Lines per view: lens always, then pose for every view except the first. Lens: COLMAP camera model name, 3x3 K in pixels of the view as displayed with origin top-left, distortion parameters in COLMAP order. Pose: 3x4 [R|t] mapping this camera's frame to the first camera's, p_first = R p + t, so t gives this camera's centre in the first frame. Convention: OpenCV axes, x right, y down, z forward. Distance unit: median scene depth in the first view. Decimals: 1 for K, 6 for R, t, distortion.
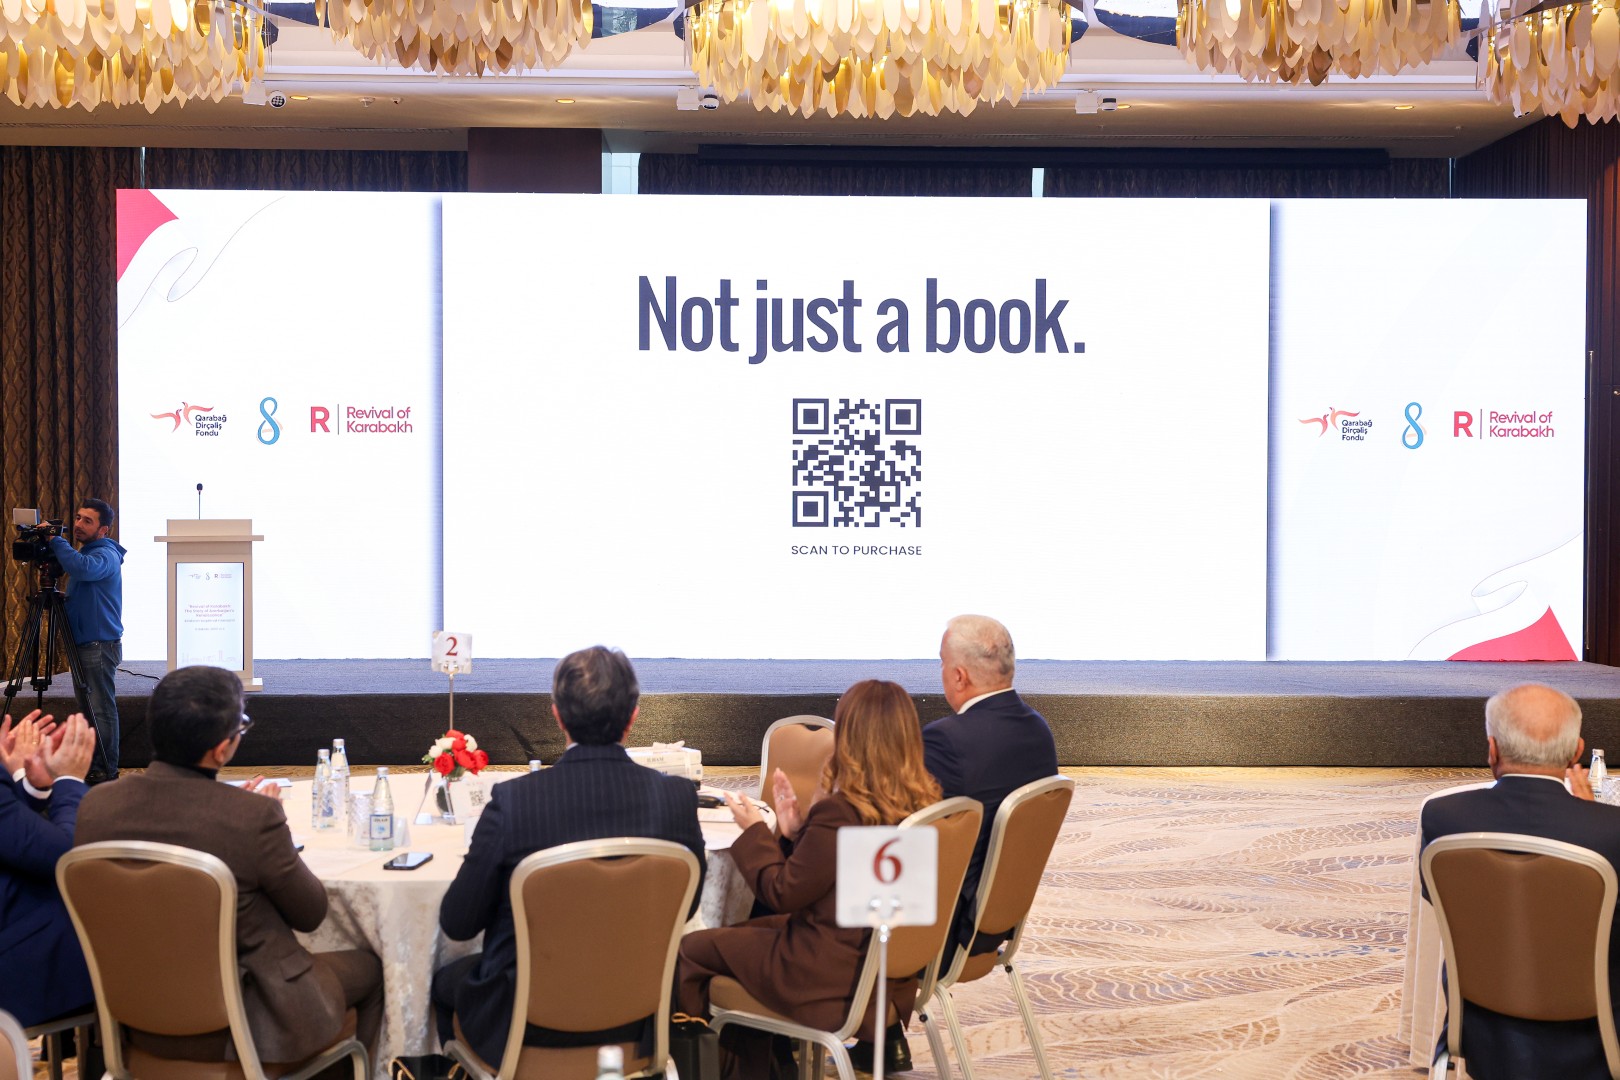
lens RADIAL K [[3172.7, 0, 806.8], [0, 3172.7, 519.8], [0, 0, 1]] dist [0.037302, 0.000000]
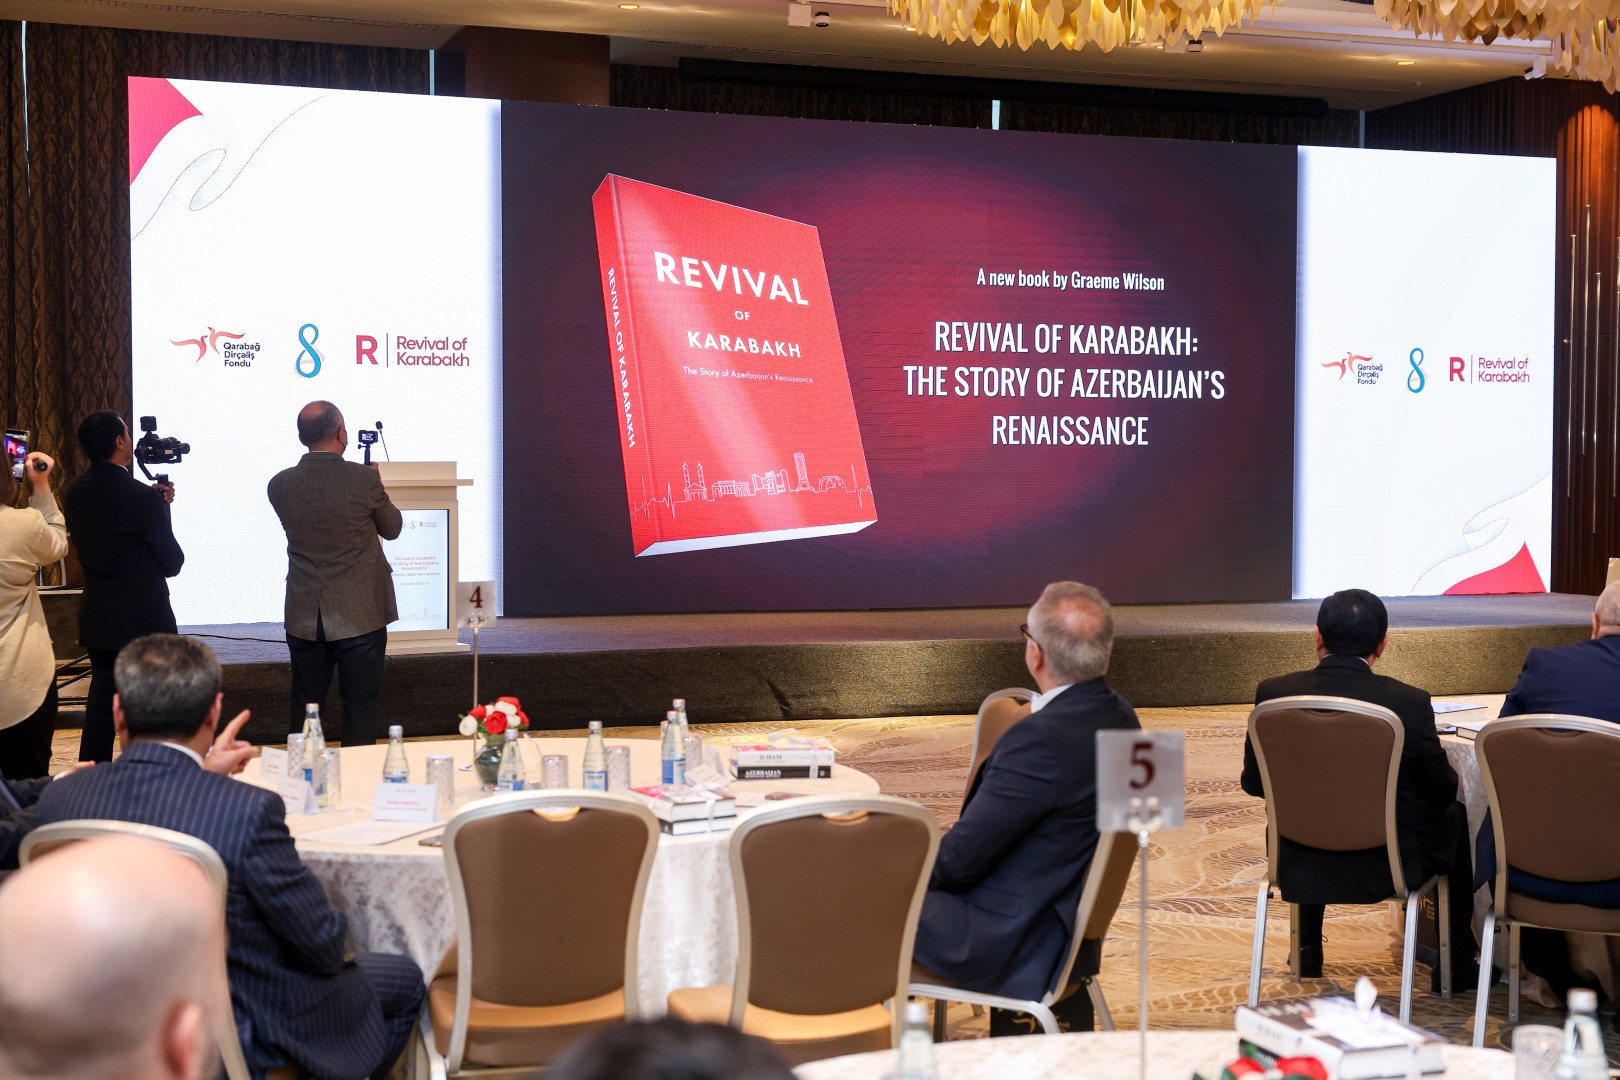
lens RADIAL K [[3834.3, 0, 816.5], [0, 3834.3, 612.4], [0, 0, 1]] dist [0.135939, 0.000000]
pose [[0.867574, -0.021075, 0.496862, -0.583225], [0.000674, 0.999151, 0.041203, -0.002303], [-0.497308, -0.035412, 0.866851, -0.001667]]
